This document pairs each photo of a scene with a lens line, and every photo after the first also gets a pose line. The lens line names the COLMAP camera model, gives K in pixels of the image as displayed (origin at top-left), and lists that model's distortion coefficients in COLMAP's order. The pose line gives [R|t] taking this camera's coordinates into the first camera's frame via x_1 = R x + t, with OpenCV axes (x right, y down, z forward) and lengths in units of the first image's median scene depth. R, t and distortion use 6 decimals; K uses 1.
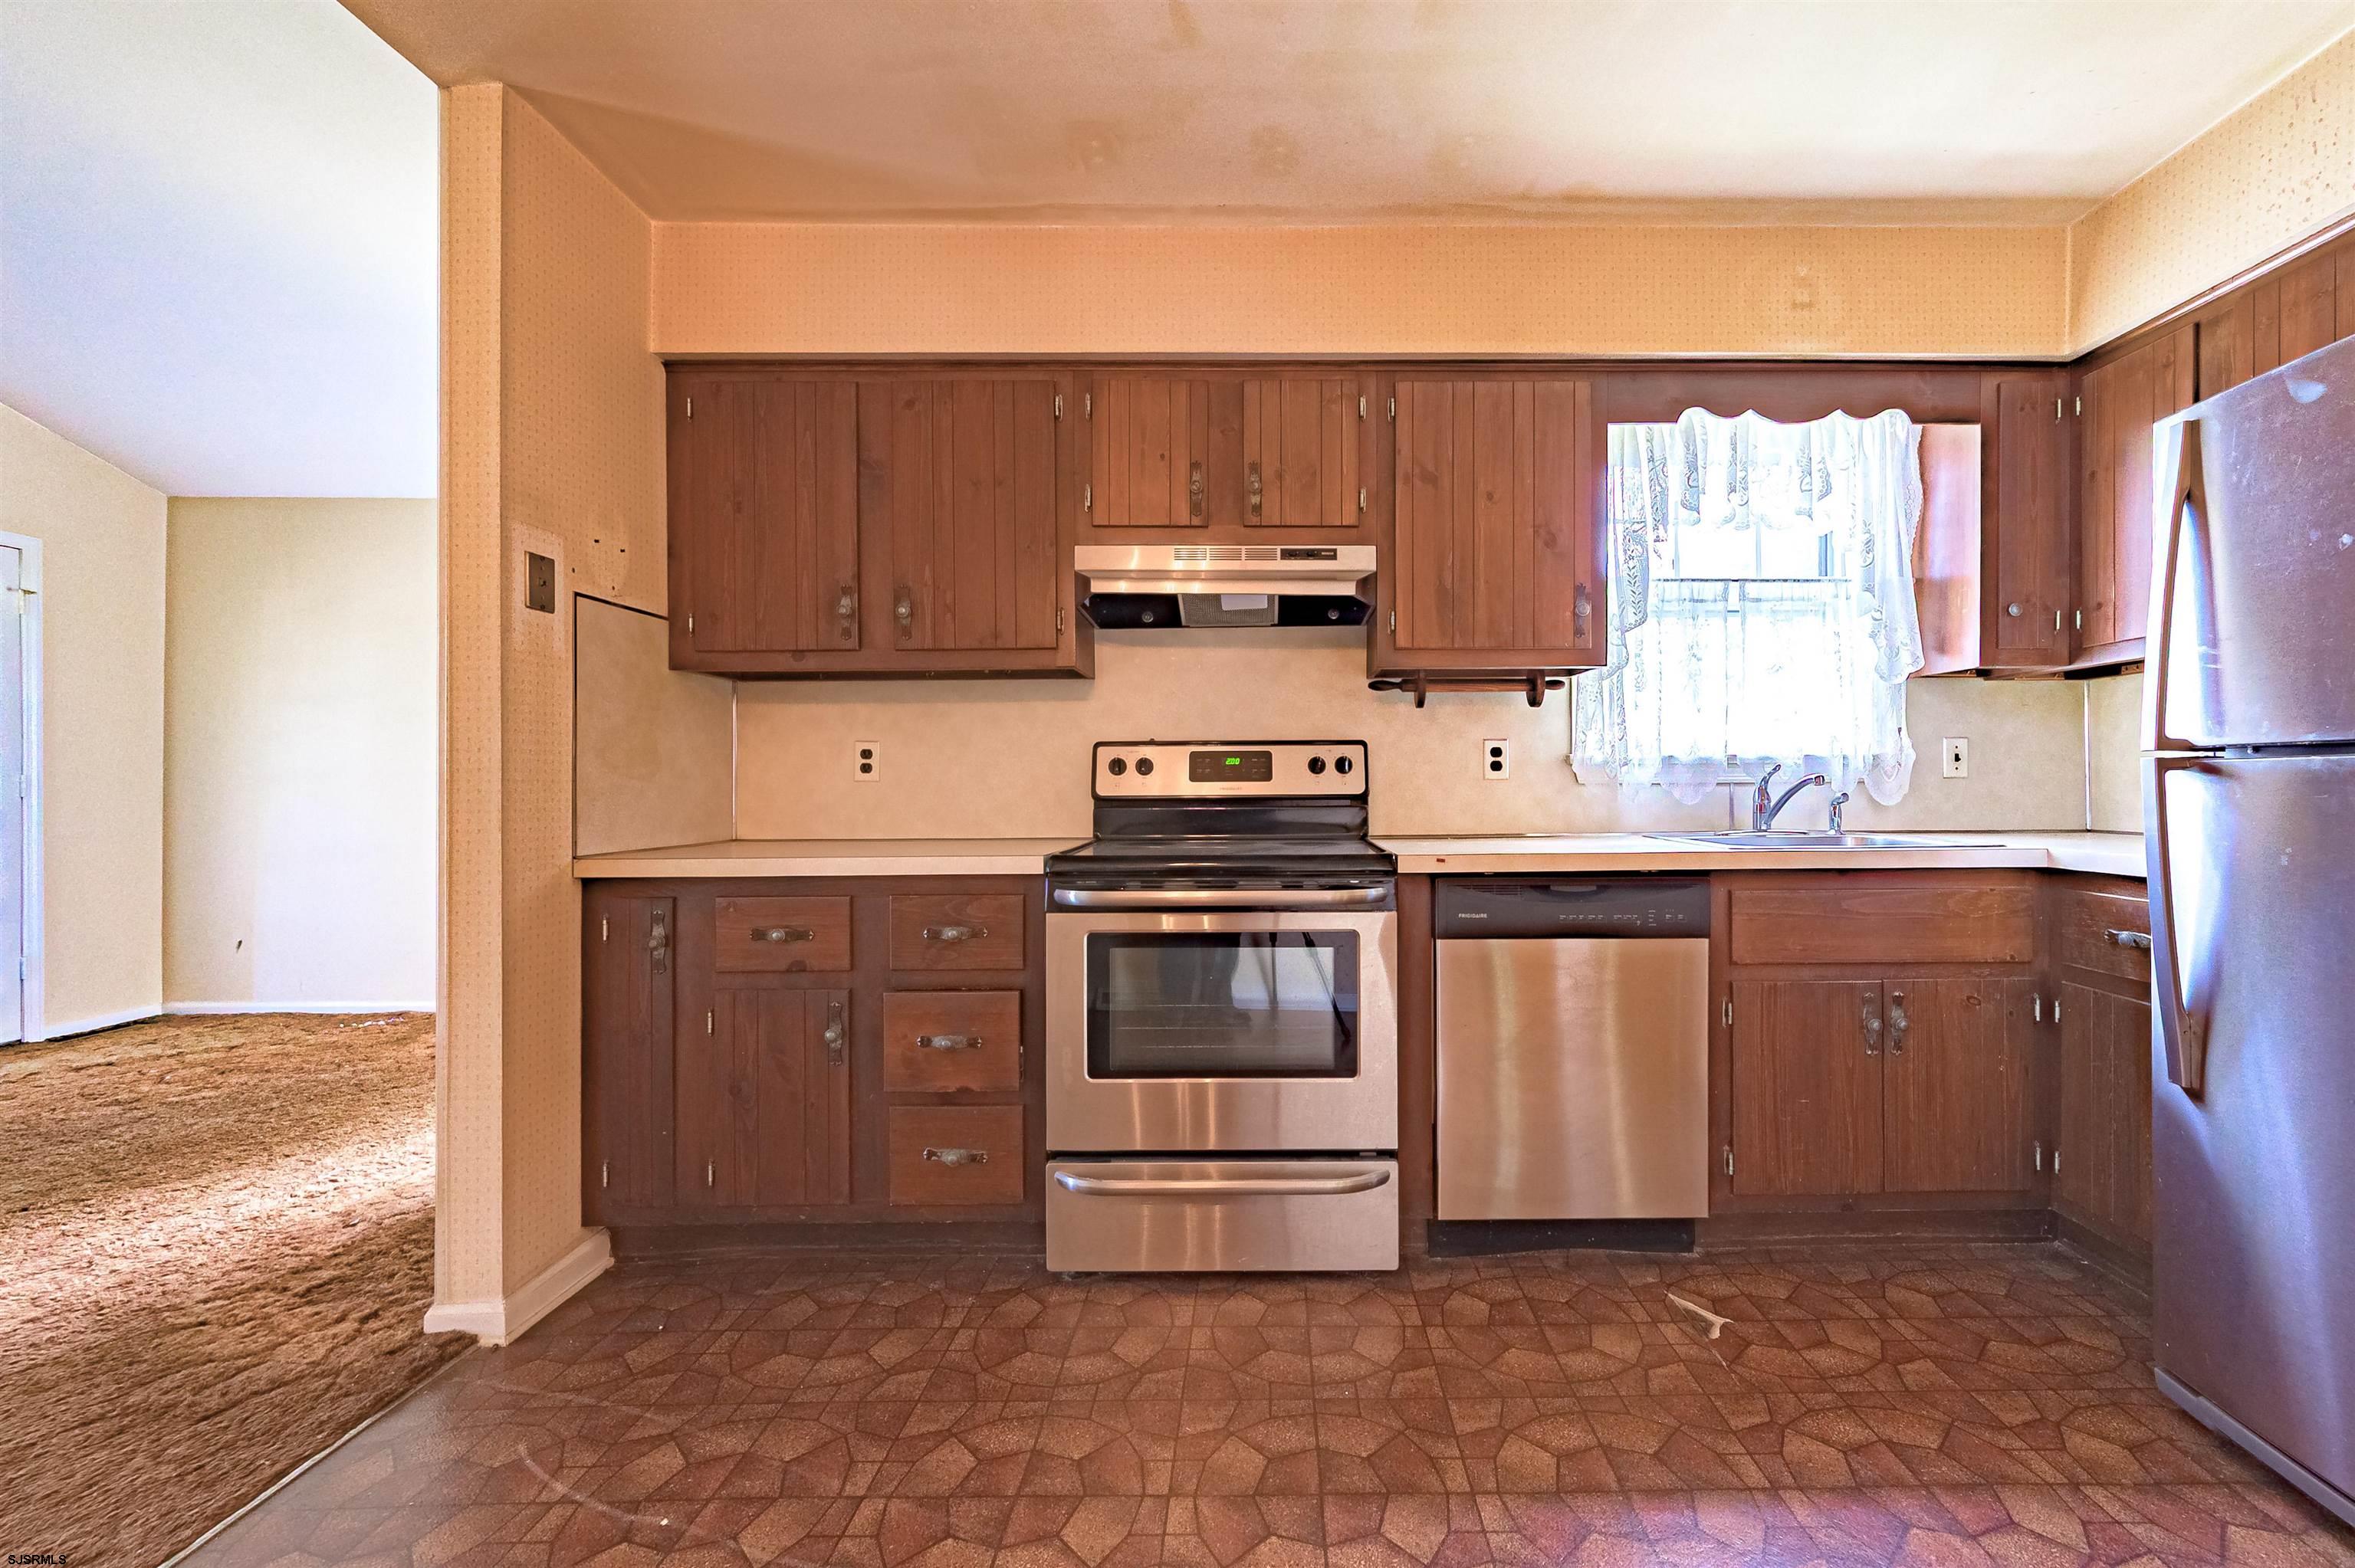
lens RADIAL K [[953.4, 0, 1246.5], [0, 953.4, 784.1], [0, 0, 1]] dist [-0.002385, 0.001582]
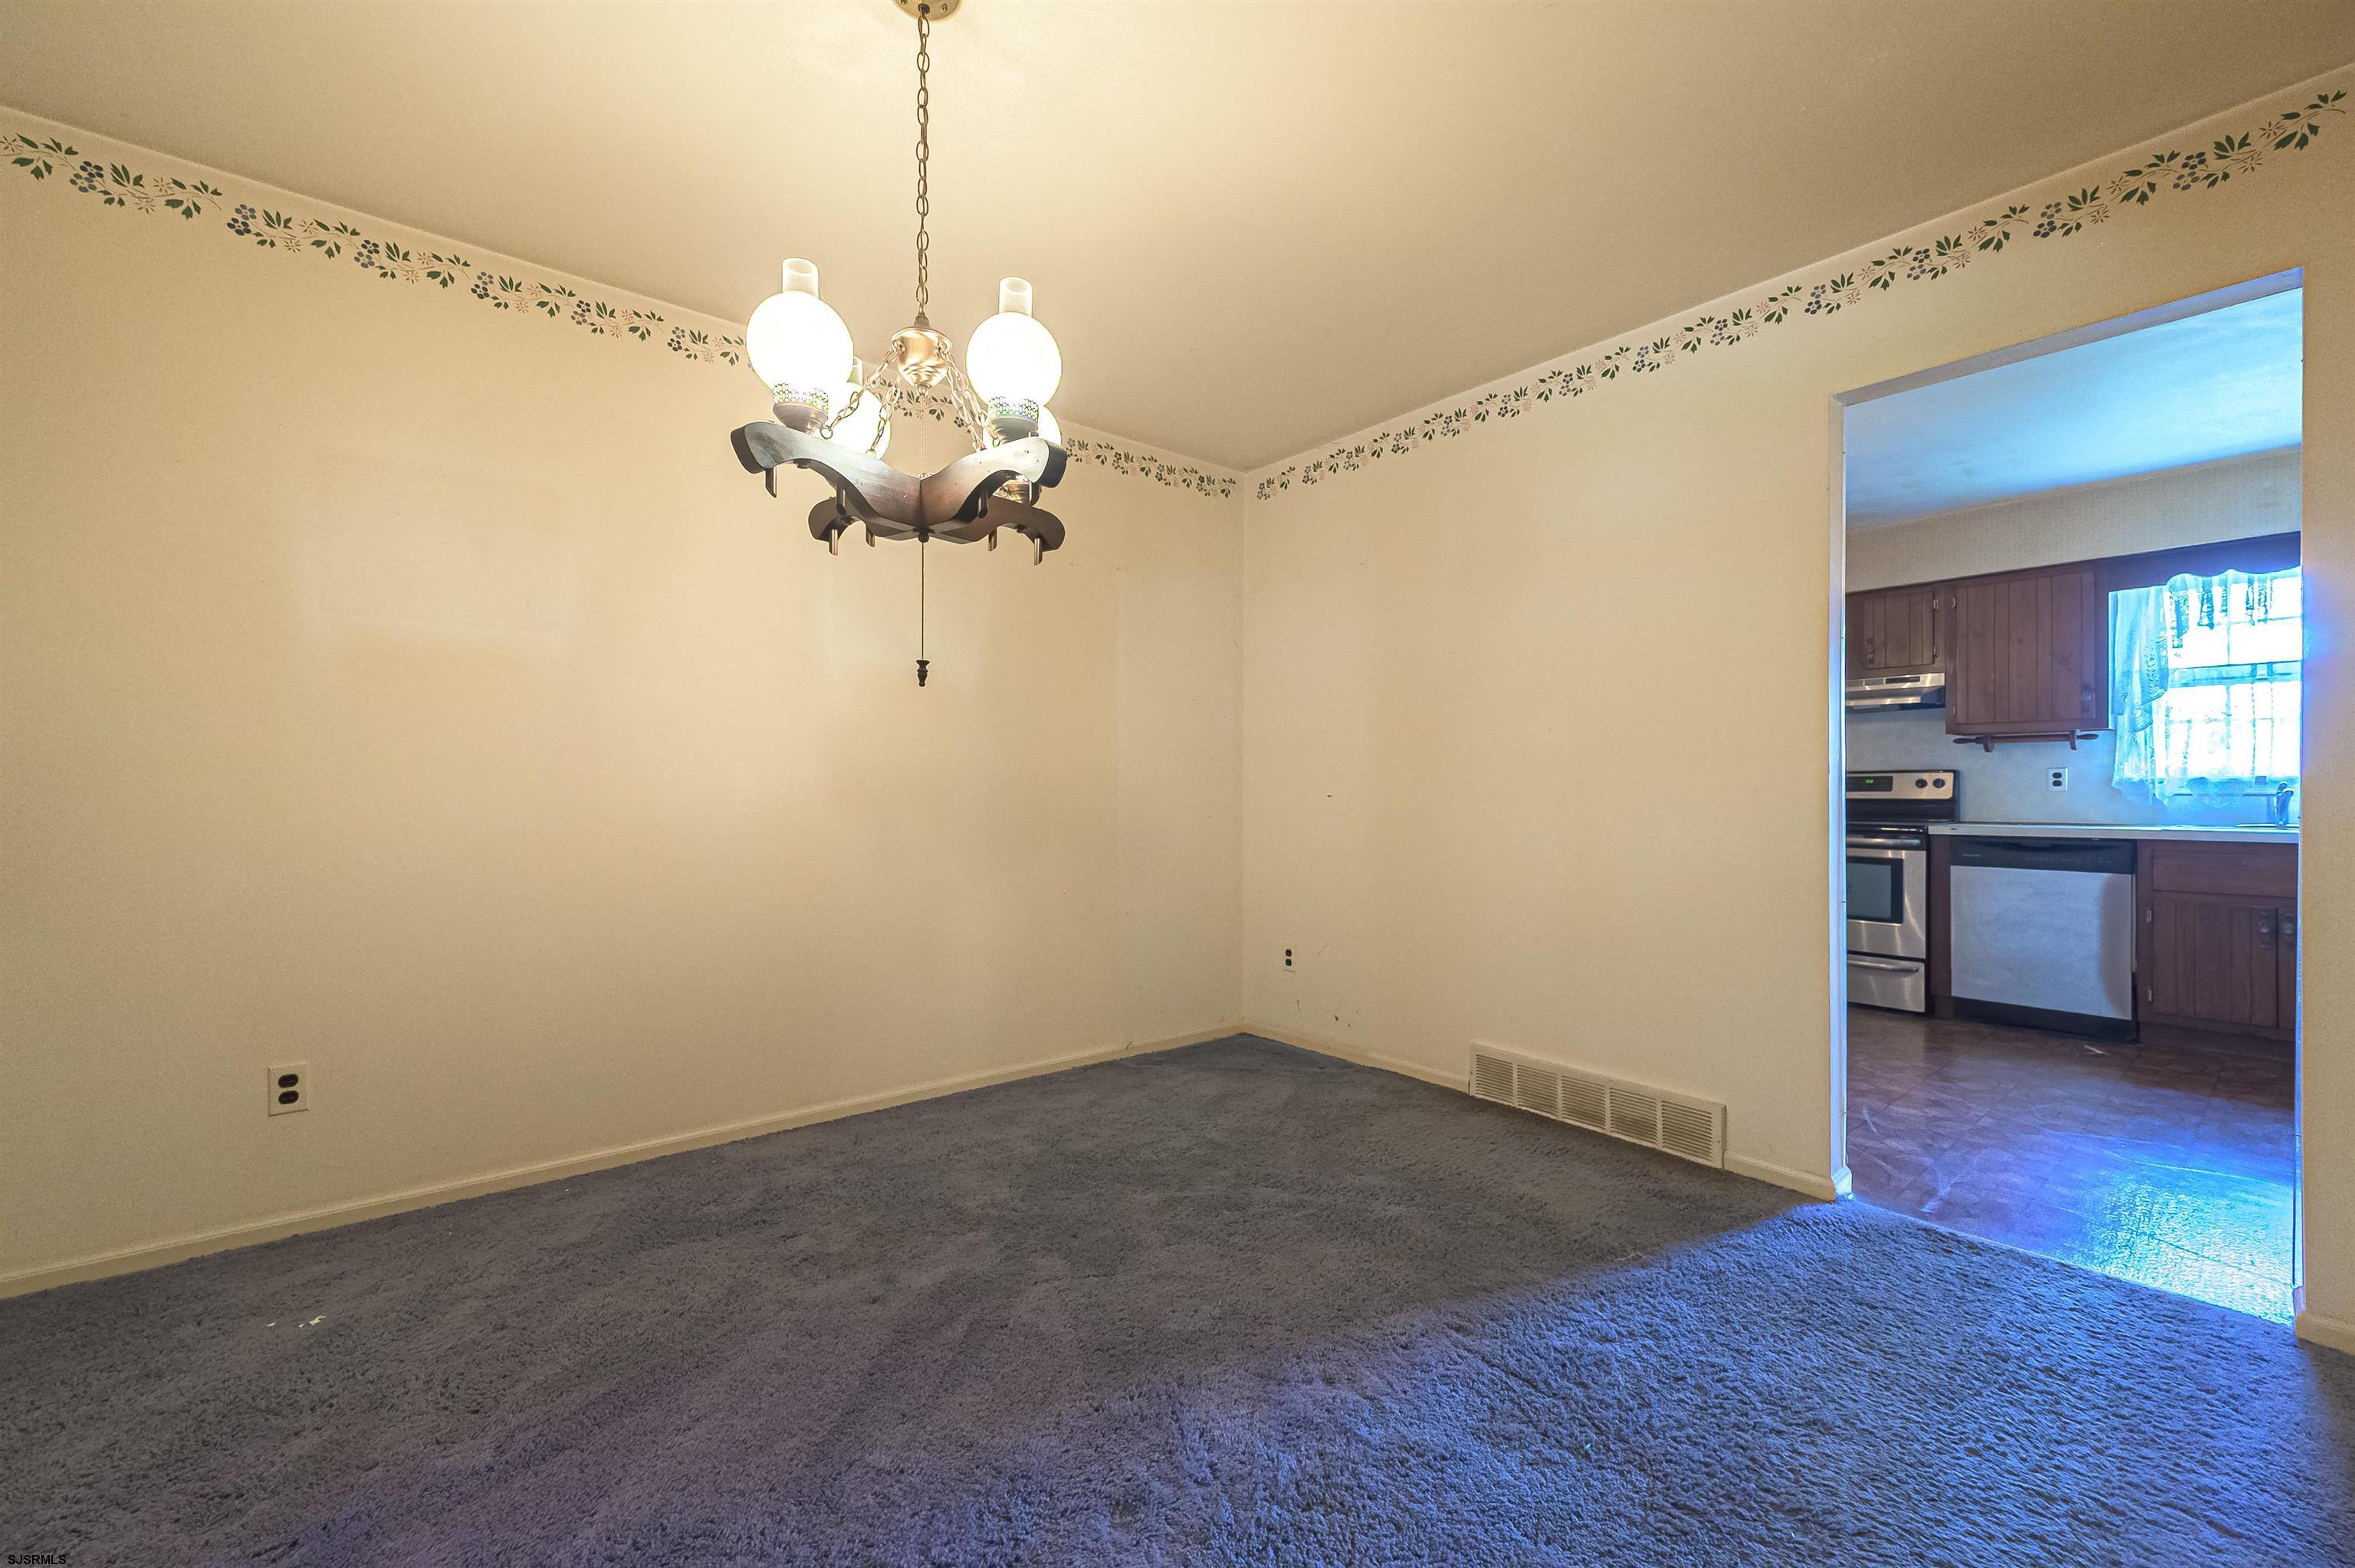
lens RADIAL K [[953.4, 0, 1179.8], [0, 953.4, 793.0], [0, 0, 1]] dist [-0.002385, 0.001582]
pose [[0.658072, 0.003309, -0.752948, 0.582763], [-0.003003, 0.999994, 0.001771, 0.000371], [0.752949, 0.001096, 0.658078, -1.491643]]
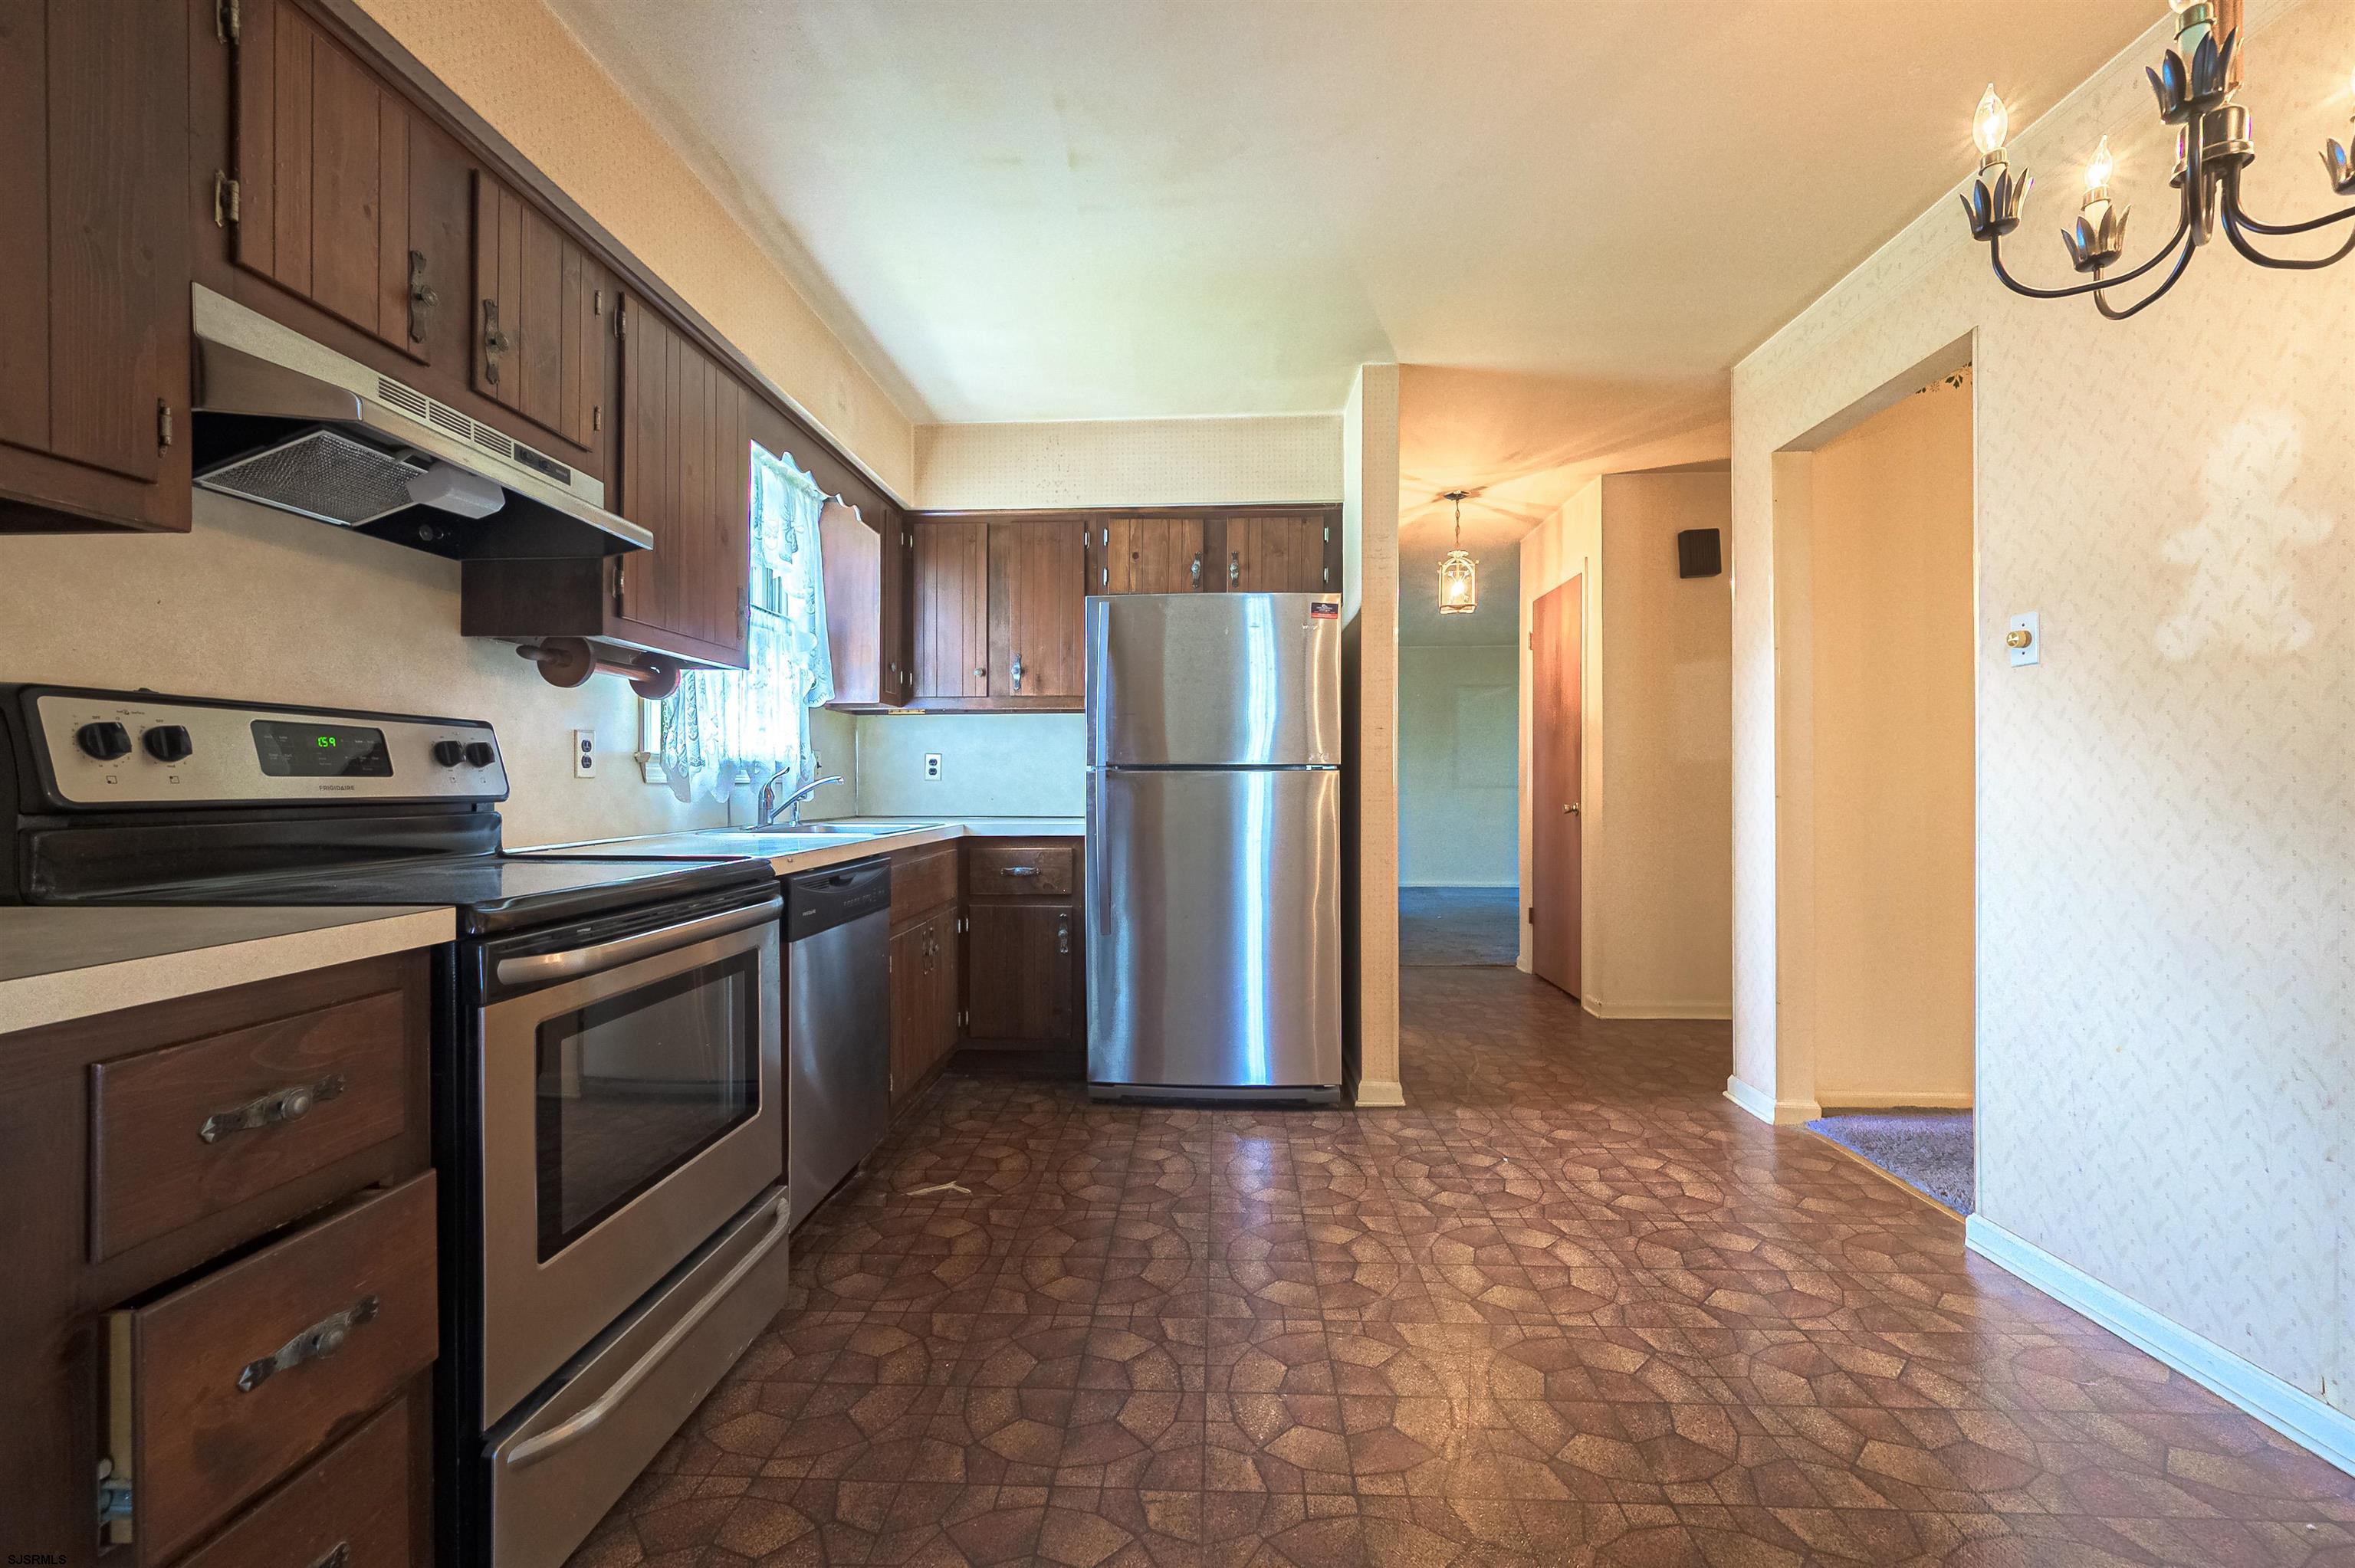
lens RADIAL K [[953.4, 0, 1163.0], [0, 953.4, 792.2], [0, 0, 1]] dist [-0.002385, 0.001582]
pose [[0.053521, -0.003636, 0.998560, -0.643417], [0.000869, 0.999993, 0.003594, 0.006250], [-0.998566, 0.000675, 0.053524, 0.494926]]
